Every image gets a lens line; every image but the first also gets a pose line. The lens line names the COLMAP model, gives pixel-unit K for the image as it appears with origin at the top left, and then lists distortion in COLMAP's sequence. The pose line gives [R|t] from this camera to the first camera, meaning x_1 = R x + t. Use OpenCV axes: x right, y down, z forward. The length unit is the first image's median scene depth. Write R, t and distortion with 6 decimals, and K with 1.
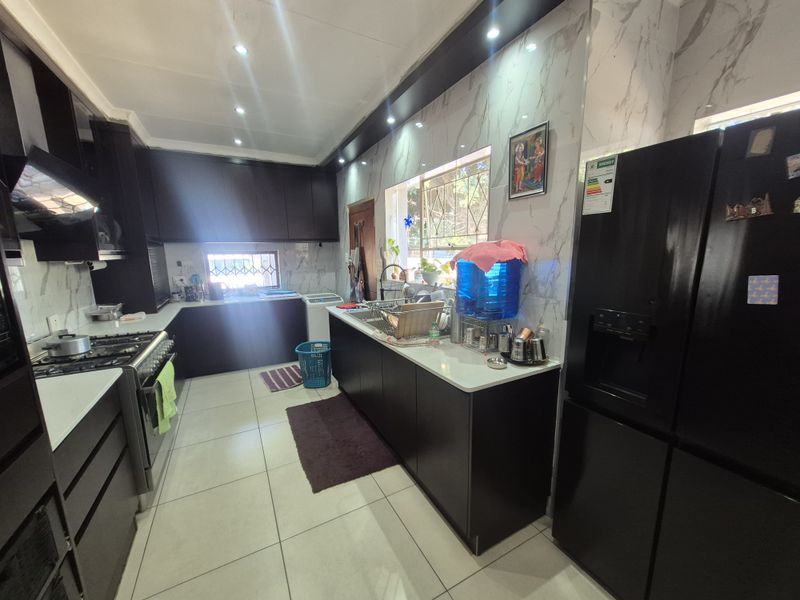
lens RADIAL K [[314.6, 0, 397.9], [0, 314.6, 310.3], [0, 0, 1]] dist [0.005119, -0.000356]
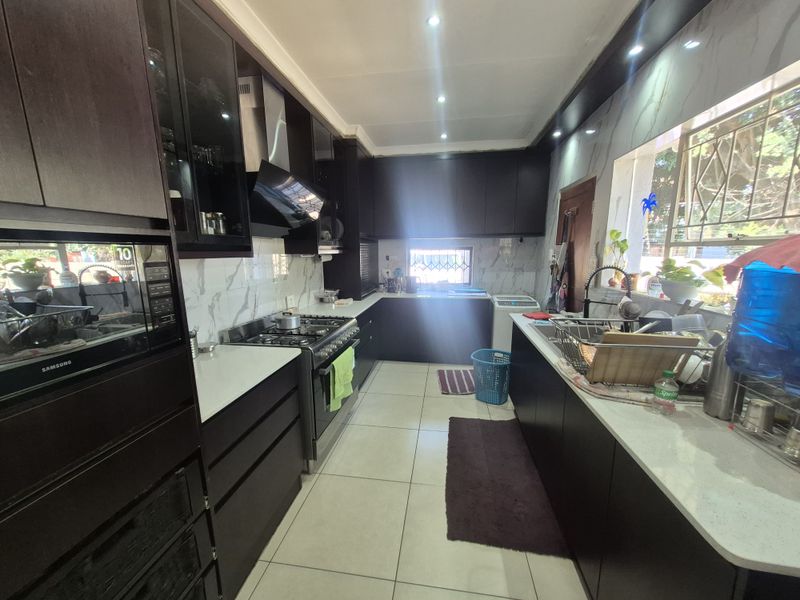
lens RADIAL K [[314.6, 0, 397.9], [0, 314.6, 310.3], [0, 0, 1]] dist [0.005119, -0.000356]
pose [[0.798458, 0.121337, -0.589696, 0.034078], [-0.114981, 0.992185, 0.048467, -0.031061], [0.590969, 0.029105, 0.806169, 0.175309]]
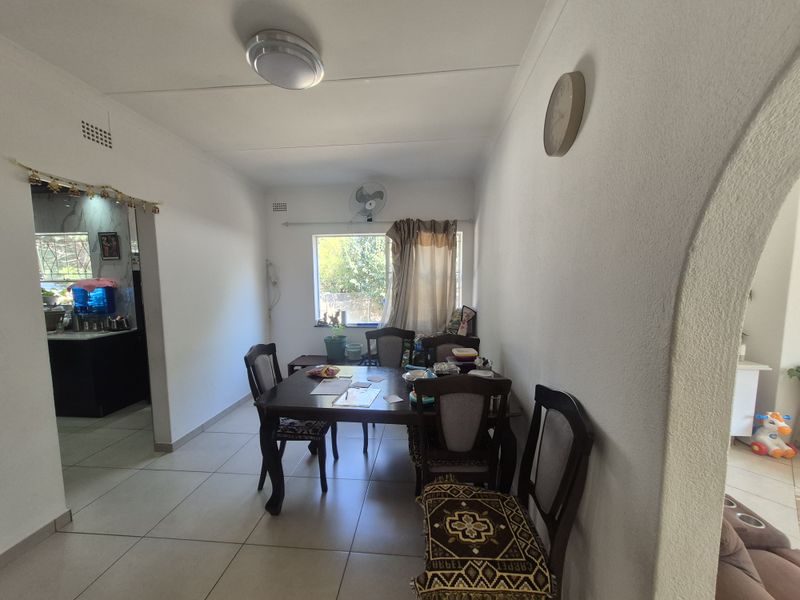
lens RADIAL K [[314.6, 0, 397.9], [0, 314.6, 310.3], [0, 0, 1]] dist [0.005119, -0.000356]
pose [[0.555236, -0.071666, 0.828600, -0.226646], [0.154897, 0.987760, -0.018363, 0.229701], [-0.817141, 0.138544, 0.559540, -1.204887]]
